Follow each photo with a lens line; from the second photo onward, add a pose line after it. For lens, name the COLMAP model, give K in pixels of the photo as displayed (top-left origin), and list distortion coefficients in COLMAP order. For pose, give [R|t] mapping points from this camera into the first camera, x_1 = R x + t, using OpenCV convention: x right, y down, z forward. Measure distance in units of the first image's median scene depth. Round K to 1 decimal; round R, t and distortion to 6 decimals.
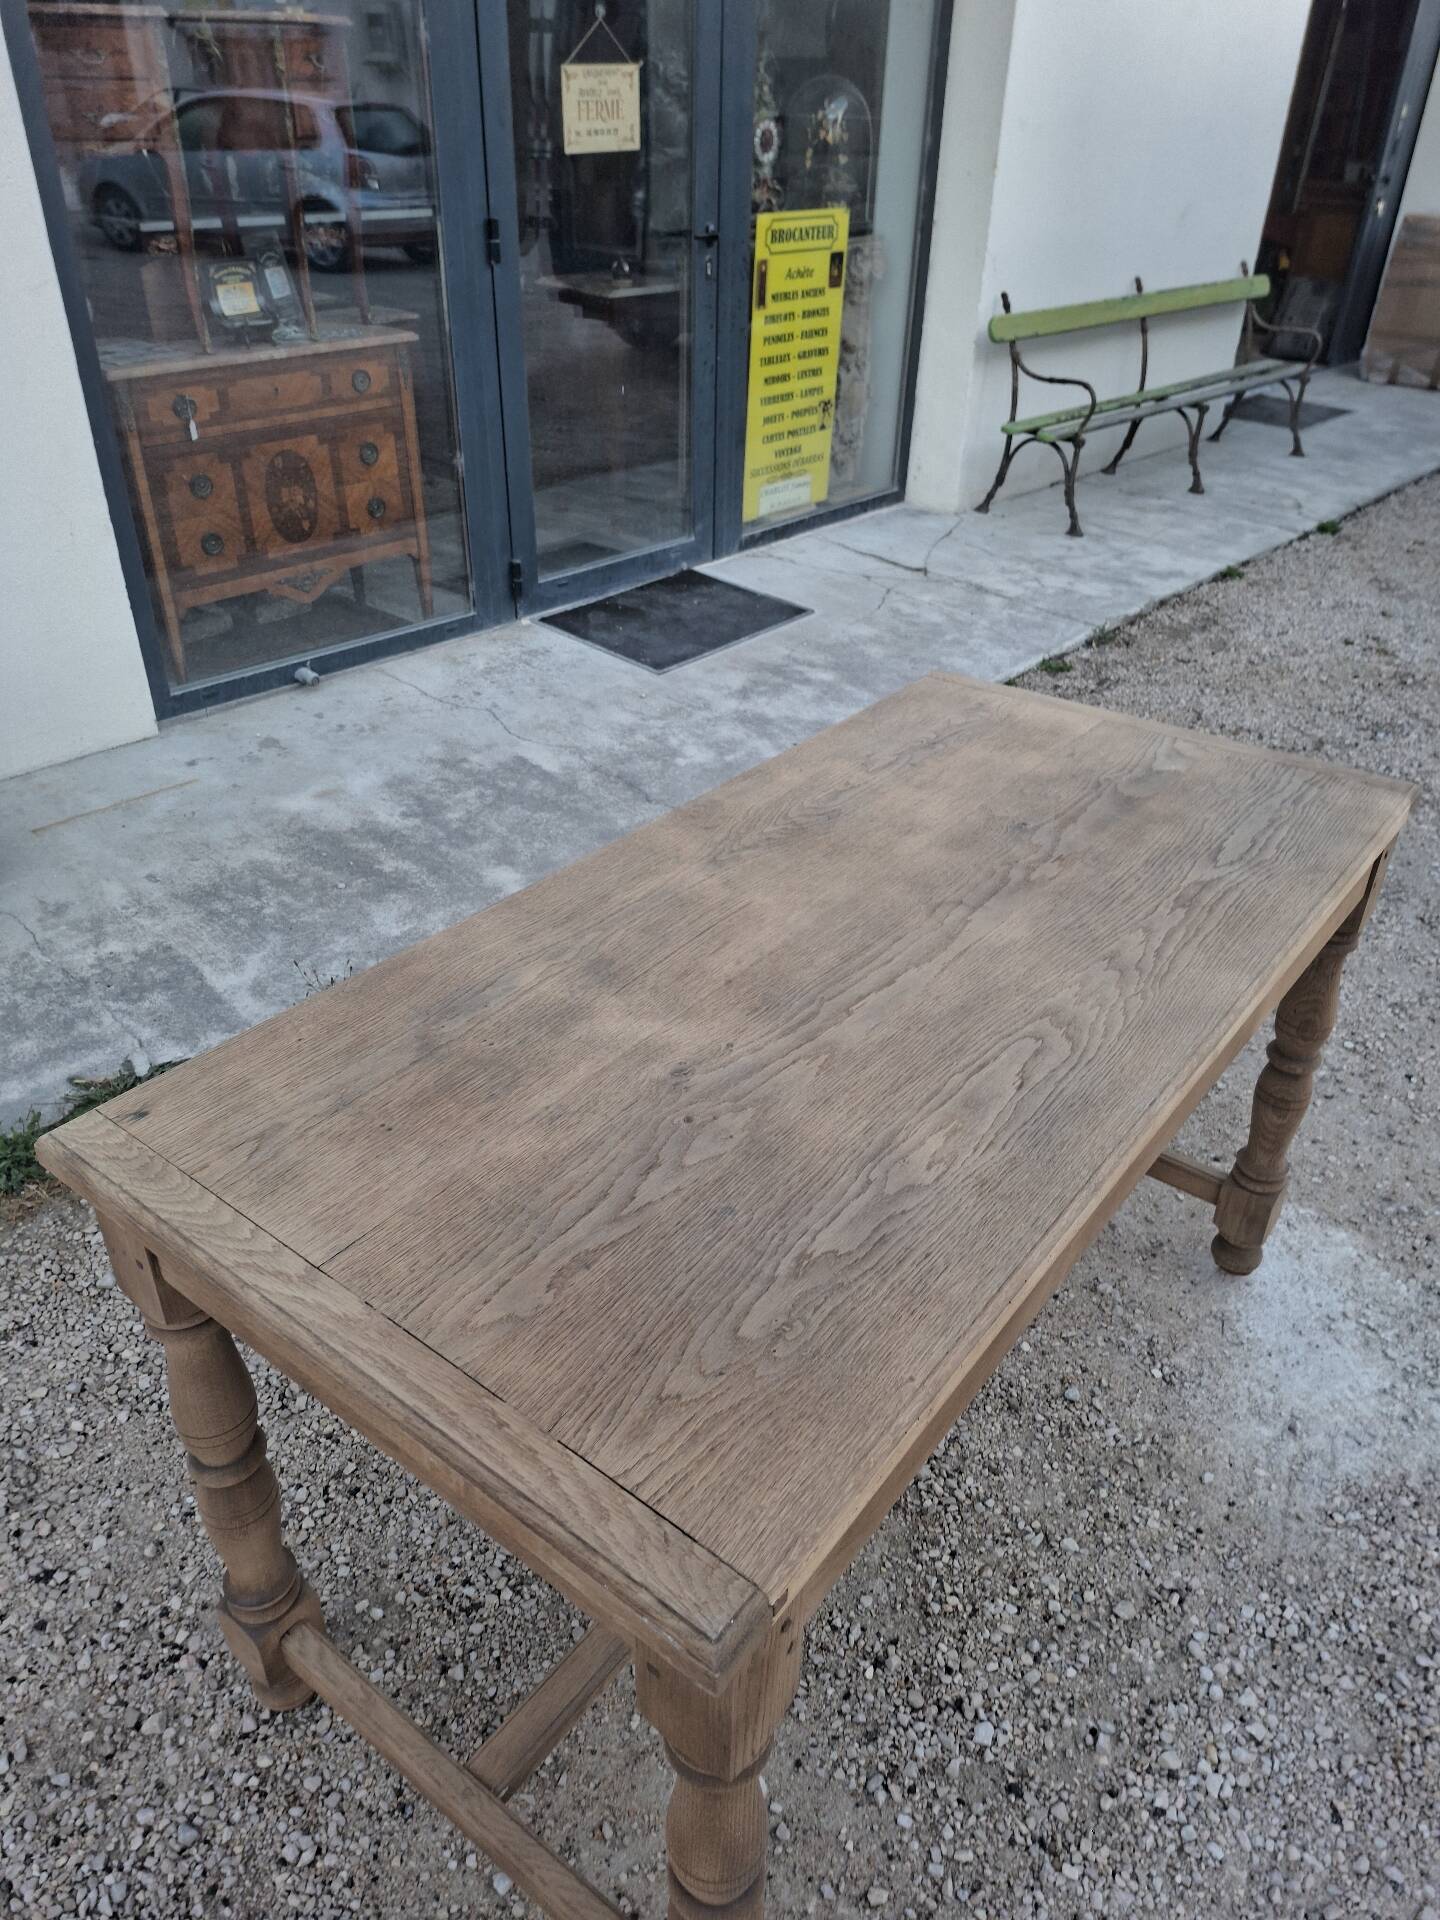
lens RADIAL K [[1328.5, 0, 740.2], [0, 1328.5, 956.6], [0, 0, 1]] dist [0.065965, -0.061293]
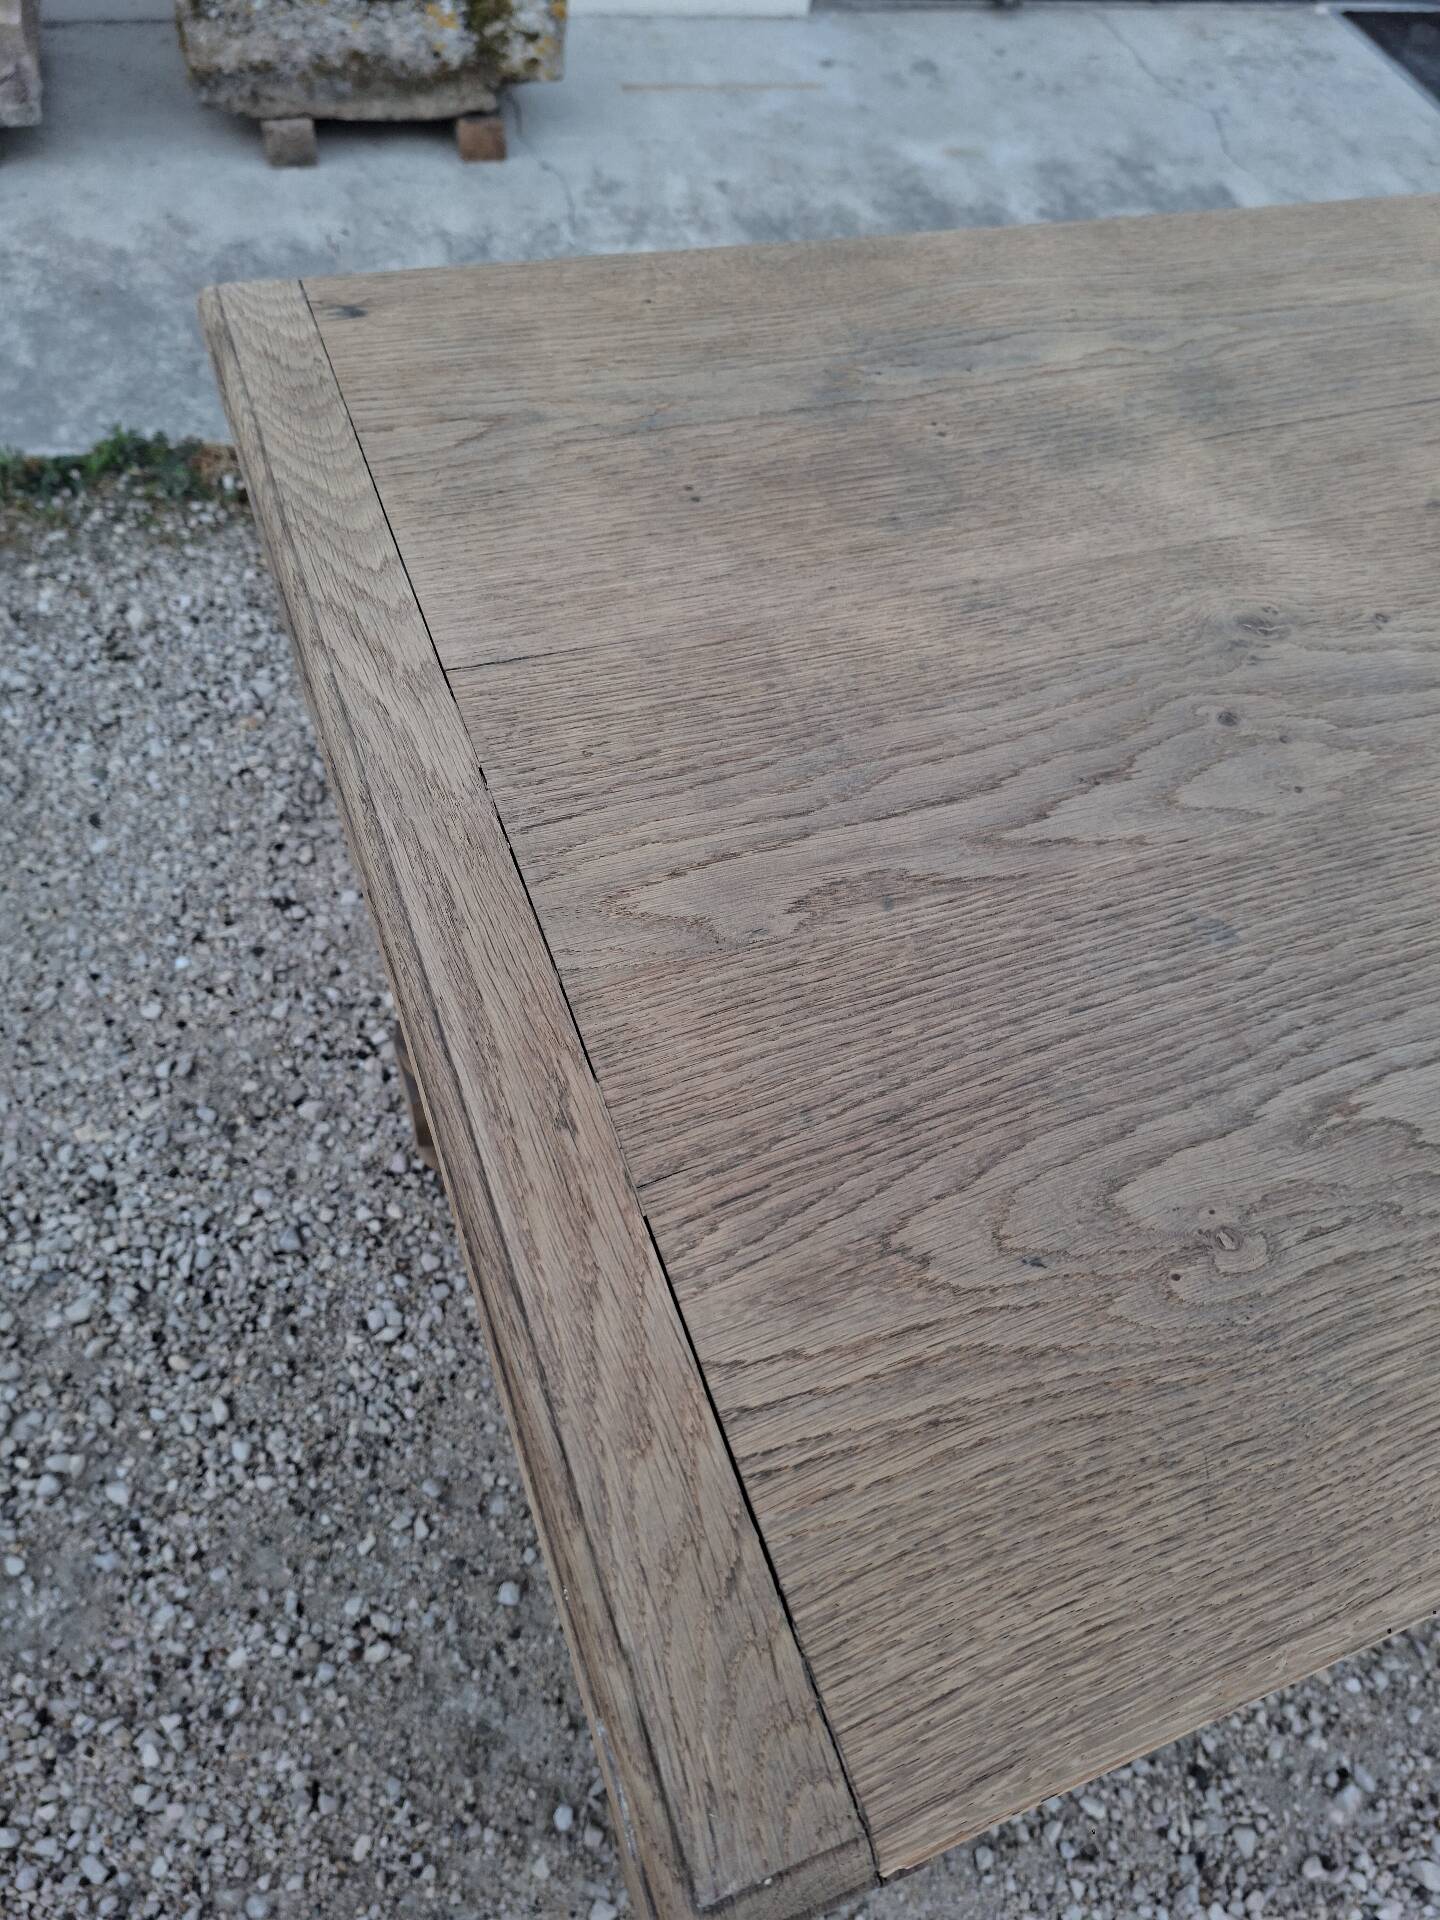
lens RADIAL K [[1328.5, 0, 752.7], [0, 1328.5, 959.3], [0, 0, 1]] dist [0.065965, -0.061293]
pose [[0.853280, 0.458578, -0.248235, -0.018555], [-0.351460, 0.857433, 0.375878, 0.054346], [0.385214, -0.233484, 0.892802, 0.343776]]
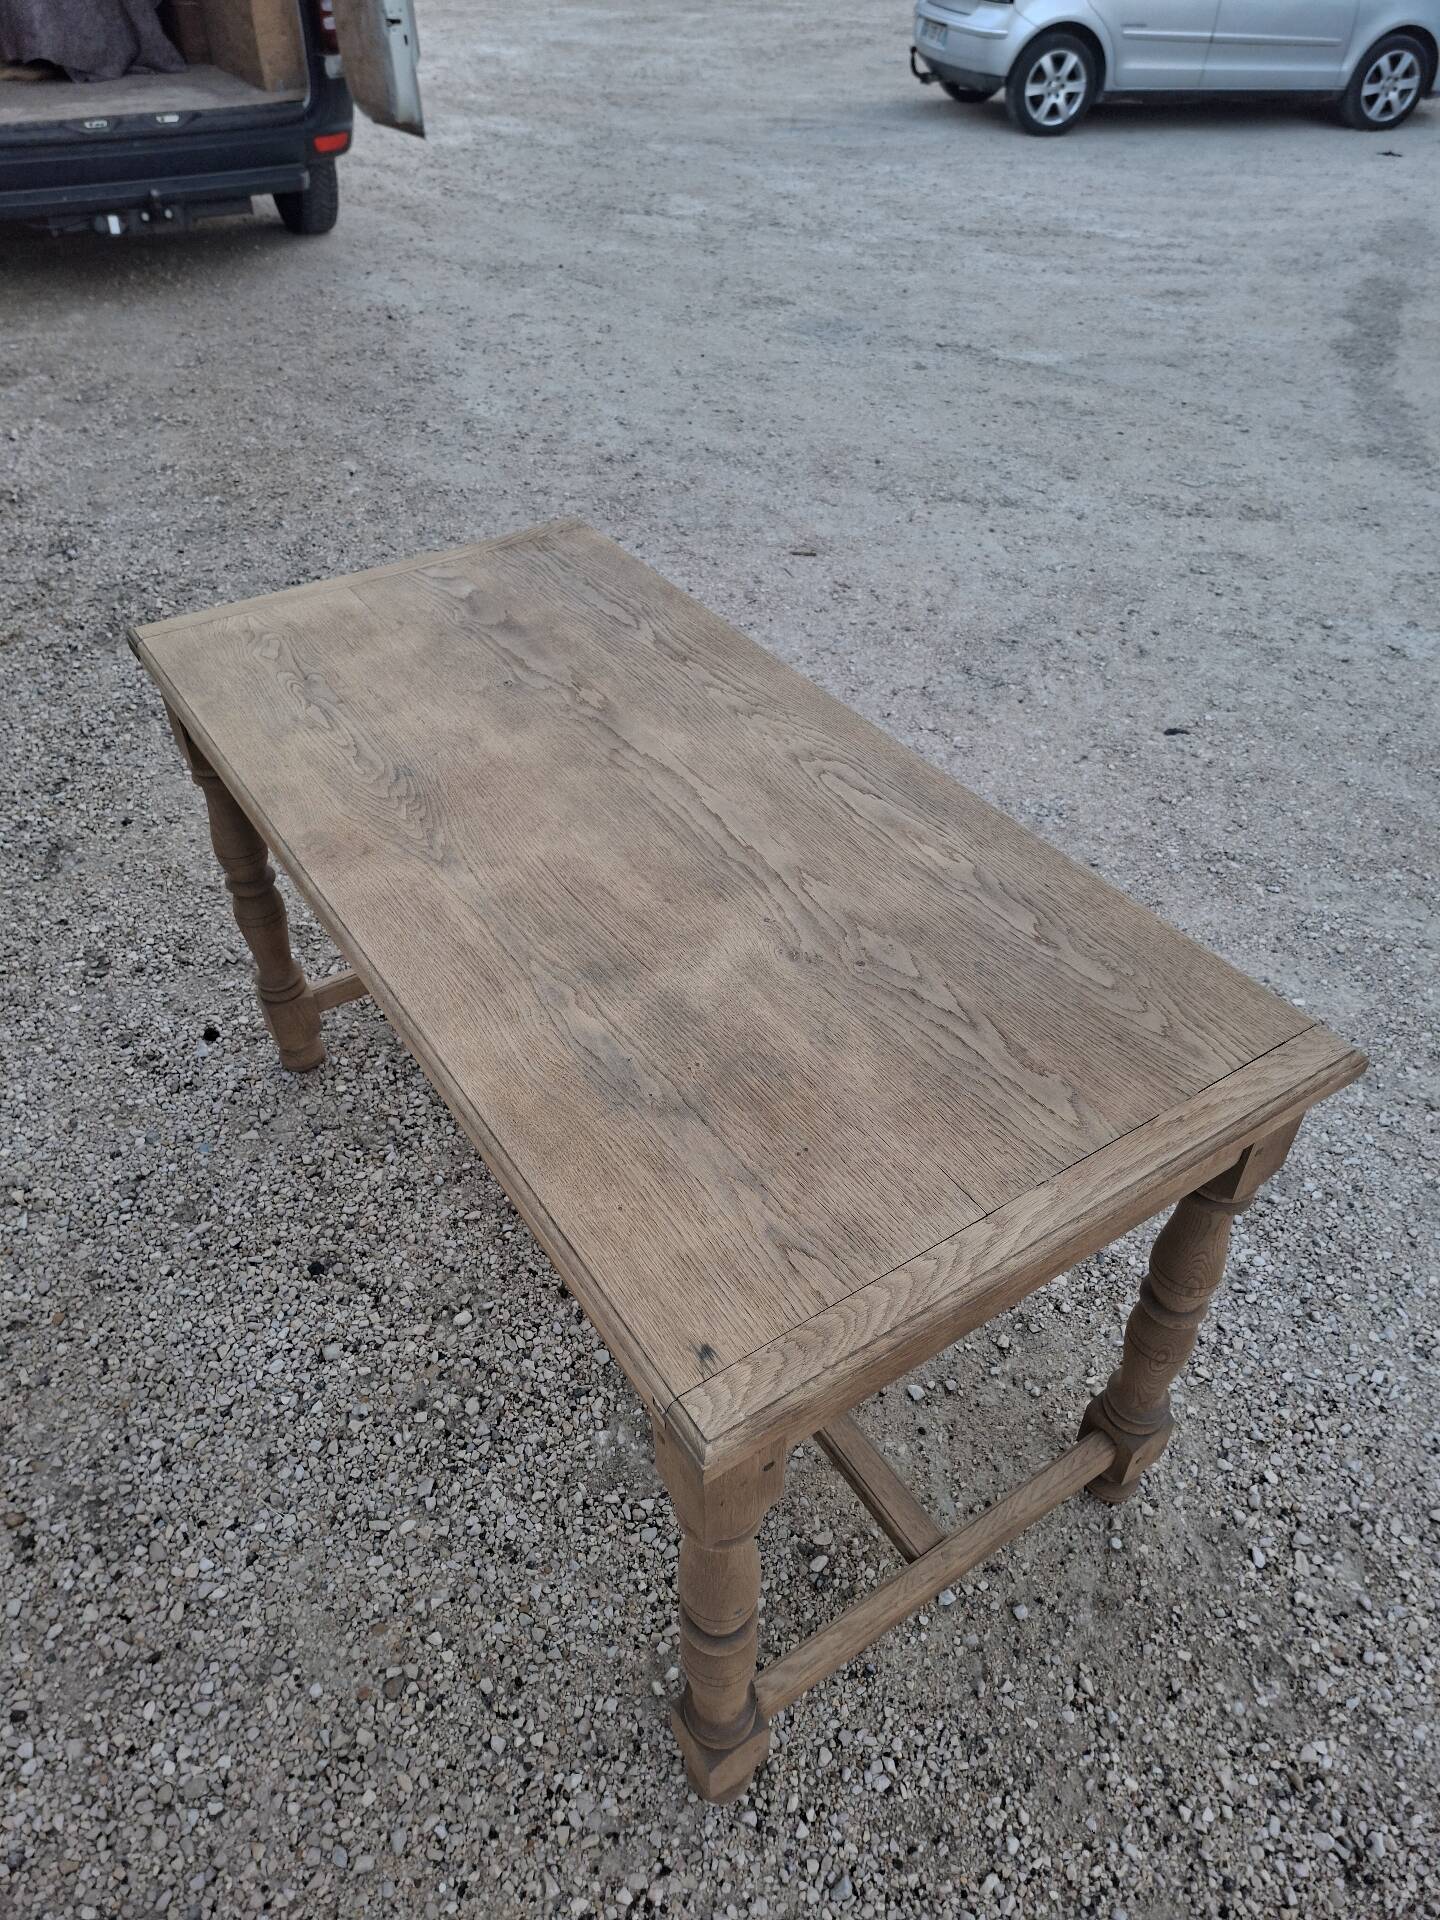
lens RADIAL K [[1328.5, 0, 713.3], [0, 1328.5, 949.0], [0, 0, 1]] dist [0.065965, -0.061293]
pose [[0.328855, -0.628715, 0.704679, -0.641922], [0.509645, 0.746346, 0.428053, -0.323498], [-0.795058, 0.218369, 0.565861, 0.316926]]
